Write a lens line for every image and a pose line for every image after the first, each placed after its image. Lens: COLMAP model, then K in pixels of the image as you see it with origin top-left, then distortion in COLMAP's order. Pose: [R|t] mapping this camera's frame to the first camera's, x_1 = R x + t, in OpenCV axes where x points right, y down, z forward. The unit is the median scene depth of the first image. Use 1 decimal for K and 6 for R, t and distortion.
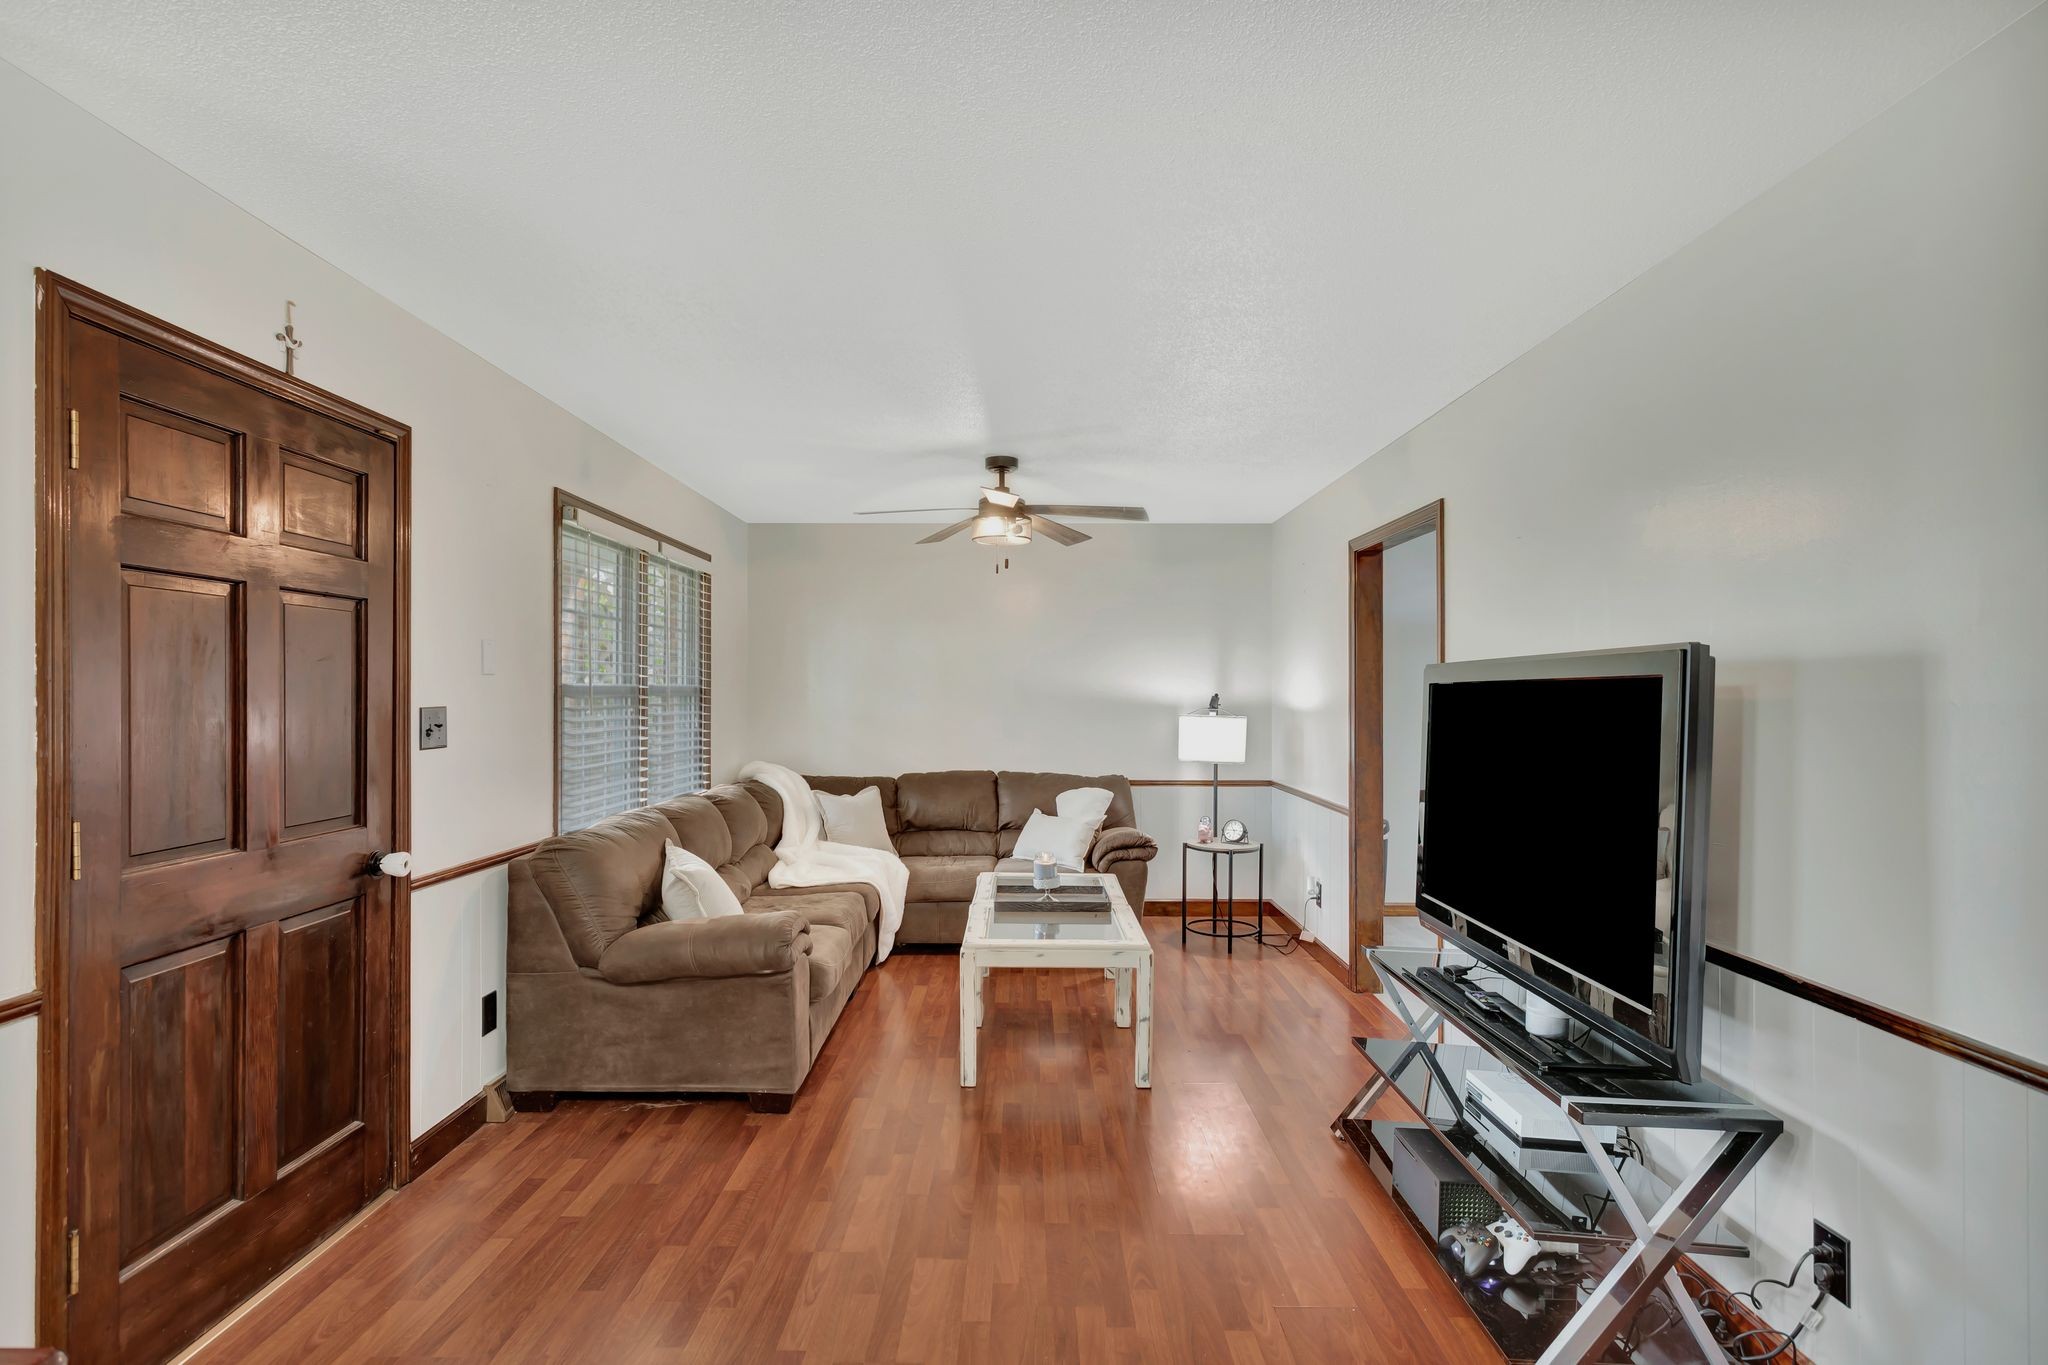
lens RADIAL K [[962.1, 0, 1034.0], [0, 962.1, 692.8], [0, 0, 1]] dist [0.003037, 0.001359]
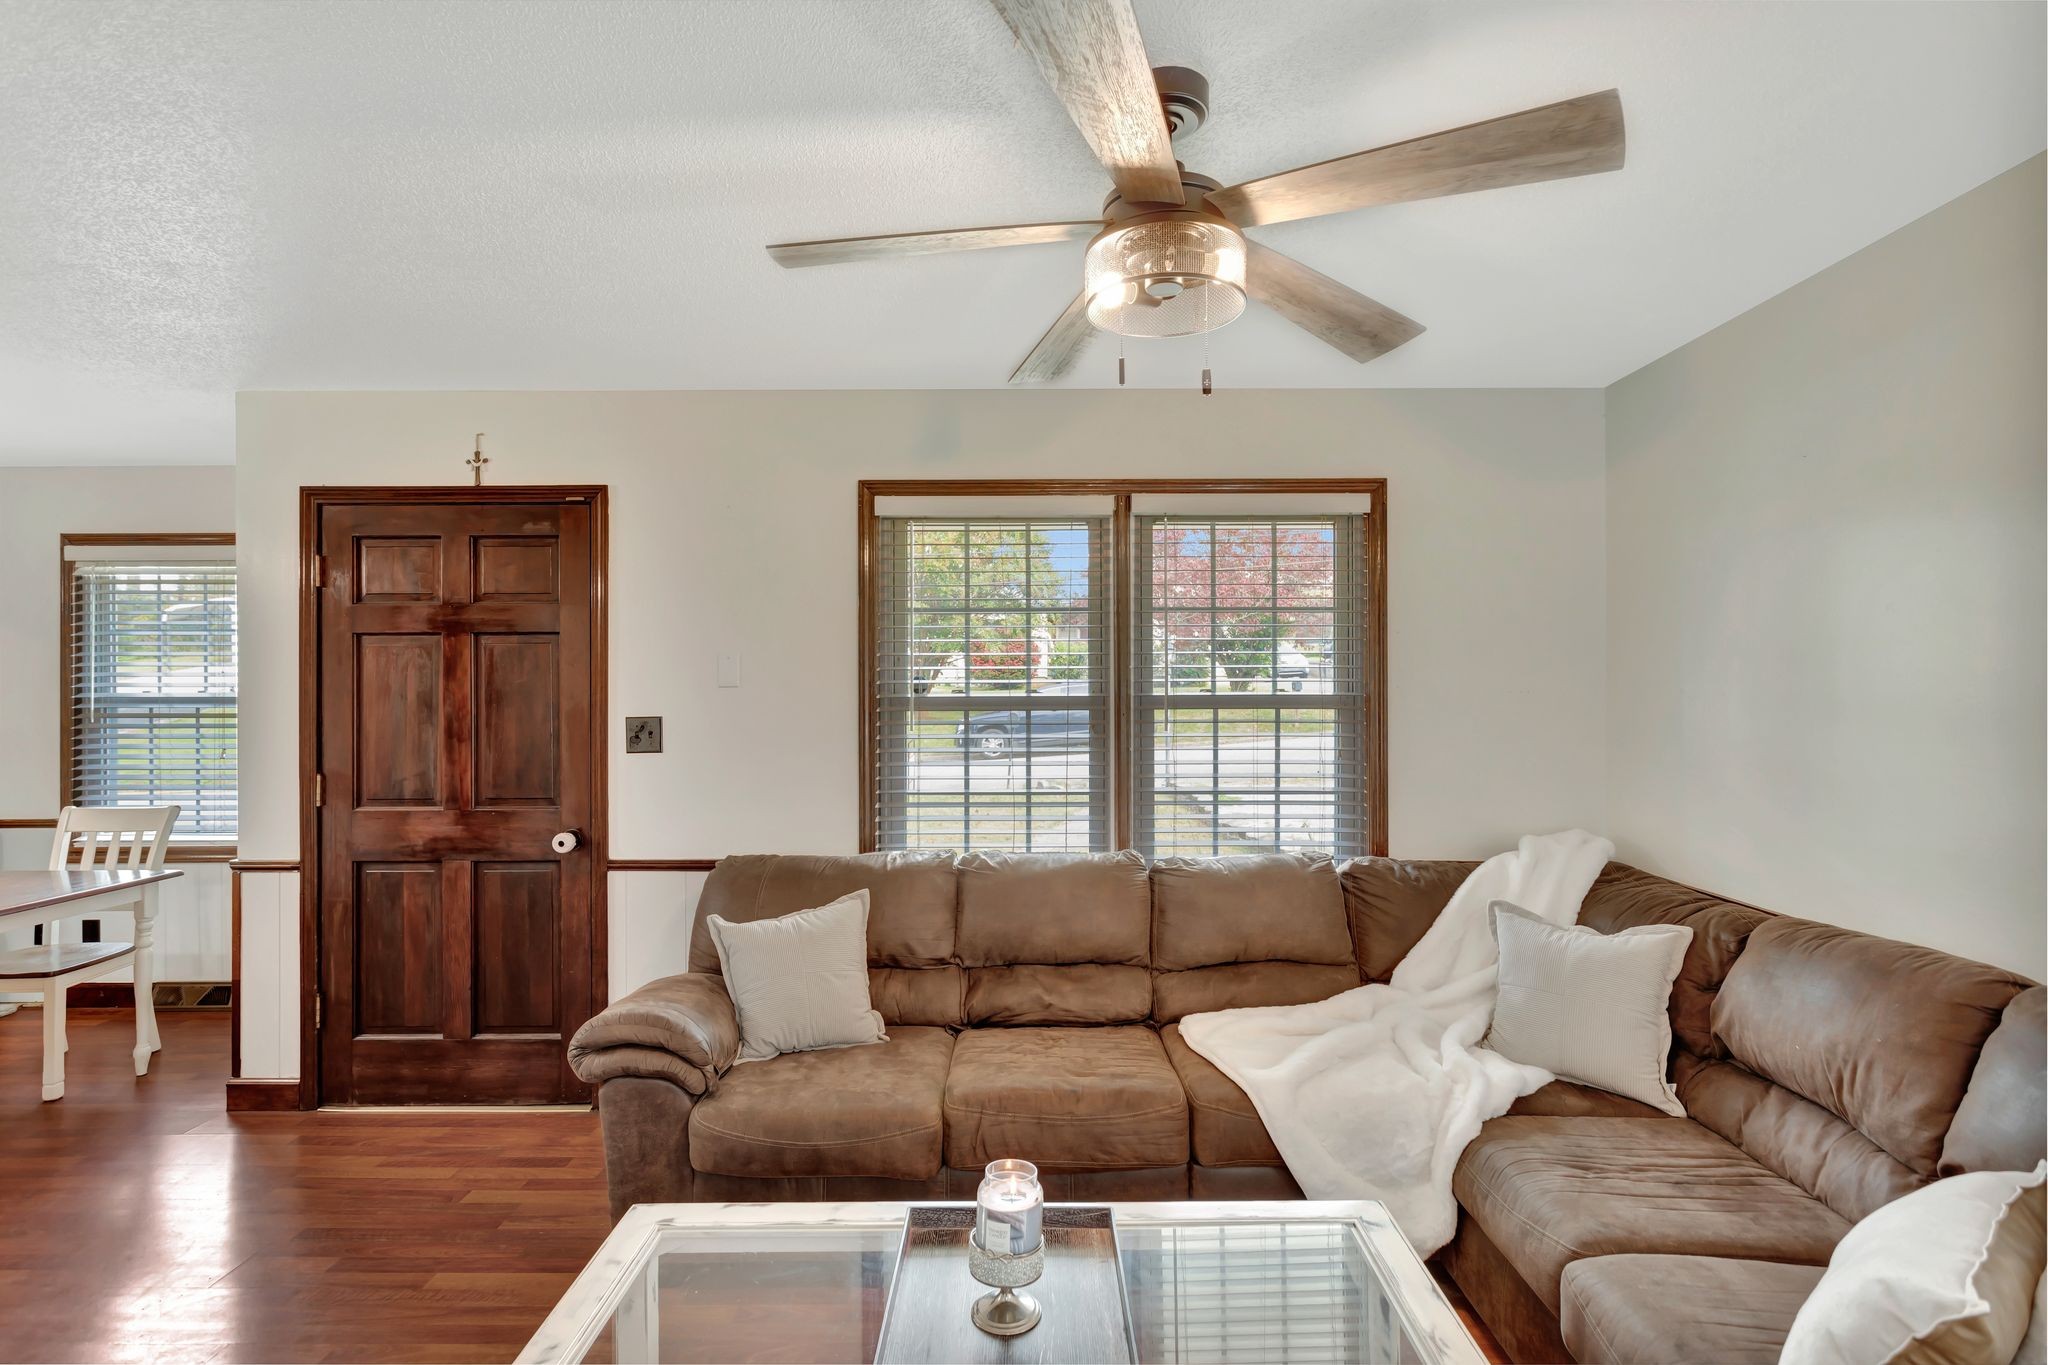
lens RADIAL K [[962.1, 0, 1030.5], [0, 962.1, 686.1], [0, 0, 1]] dist [0.003037, 0.001359]
pose [[-0.009193, -0.007592, -0.999929, 0.662292], [0.002708, 0.999967, -0.007617, -0.015165], [0.999954, -0.002778, -0.009172, 1.840921]]
